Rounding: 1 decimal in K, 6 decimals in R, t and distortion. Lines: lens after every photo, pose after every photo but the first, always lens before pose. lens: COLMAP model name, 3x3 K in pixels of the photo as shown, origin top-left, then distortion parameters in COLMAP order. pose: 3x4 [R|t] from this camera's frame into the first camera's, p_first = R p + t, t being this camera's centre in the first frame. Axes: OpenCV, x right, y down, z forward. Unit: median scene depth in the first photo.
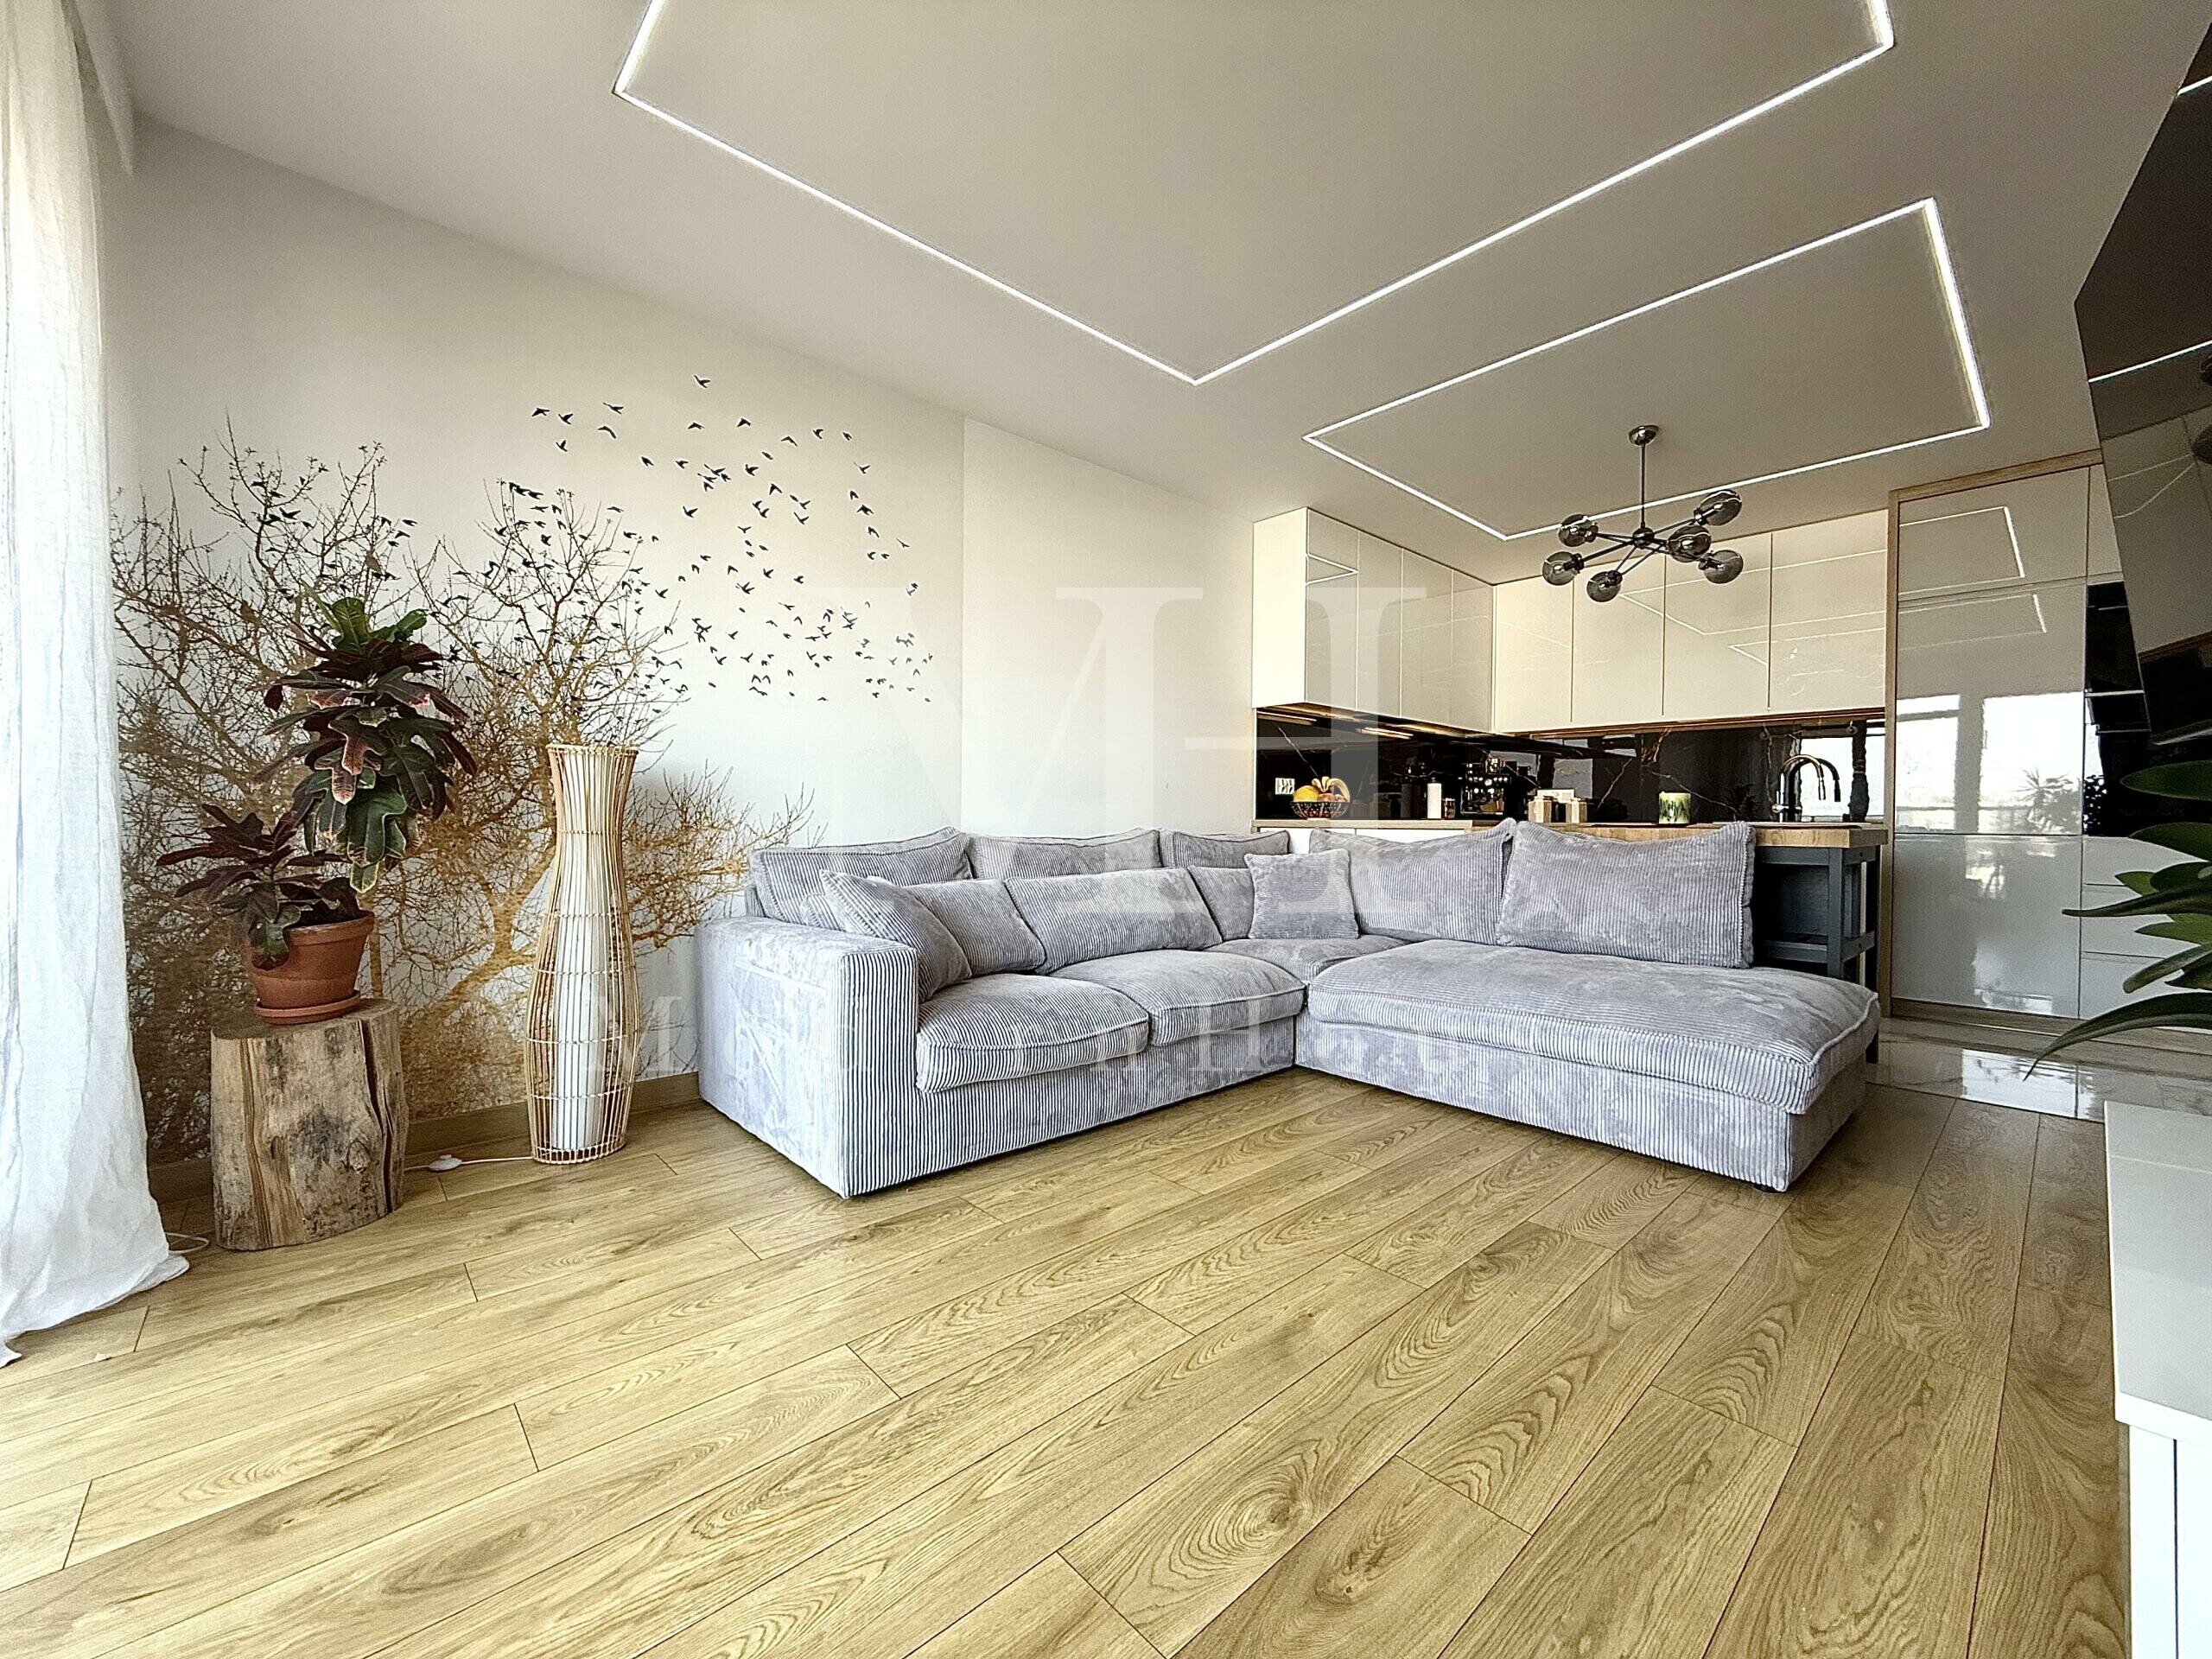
lens RADIAL K [[879.7, 0, 1098.4], [0, 879.7, 834.1], [0, 0, 1]] dist [0.003328, 0.000198]
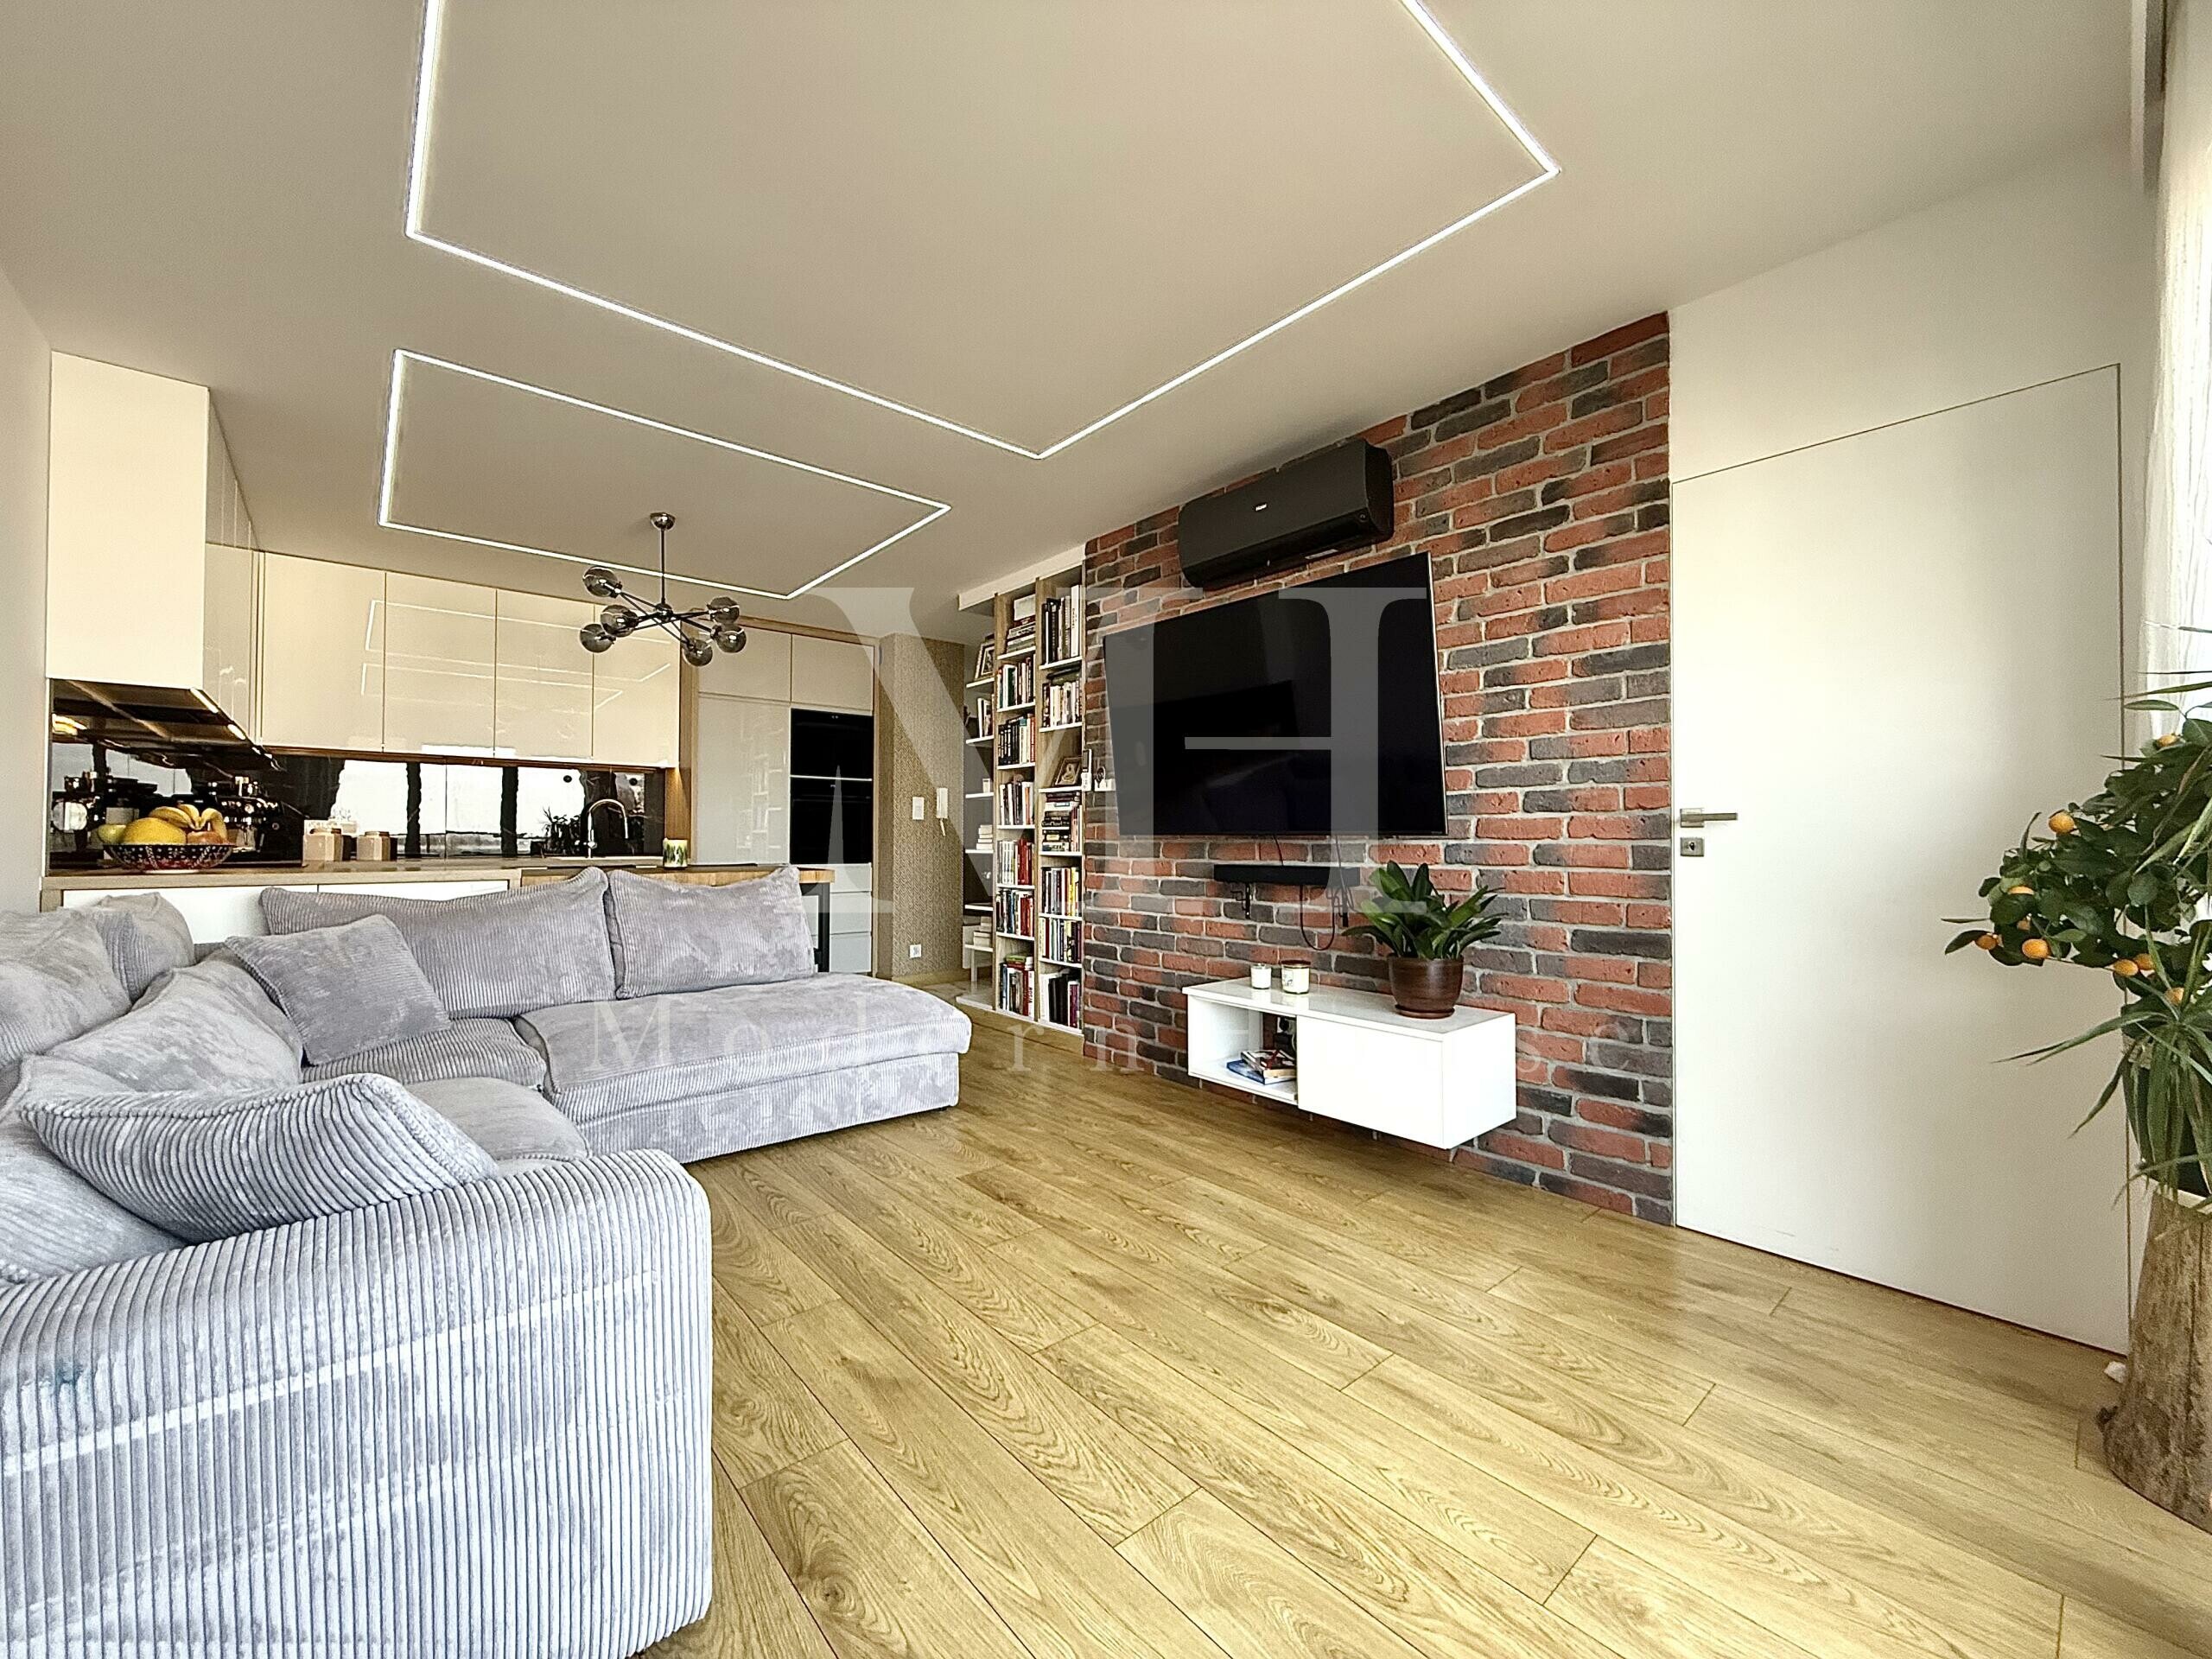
lens RADIAL K [[879.7, 0, 1099.2], [0, 879.7, 837.1], [0, 0, 1]] dist [0.003328, 0.000198]
pose [[0.025206, -0.002023, 0.999680, -0.885344], [0.009725, 0.999951, 0.001779, -0.086507], [-0.999635, 0.009677, 0.025224, 0.765844]]
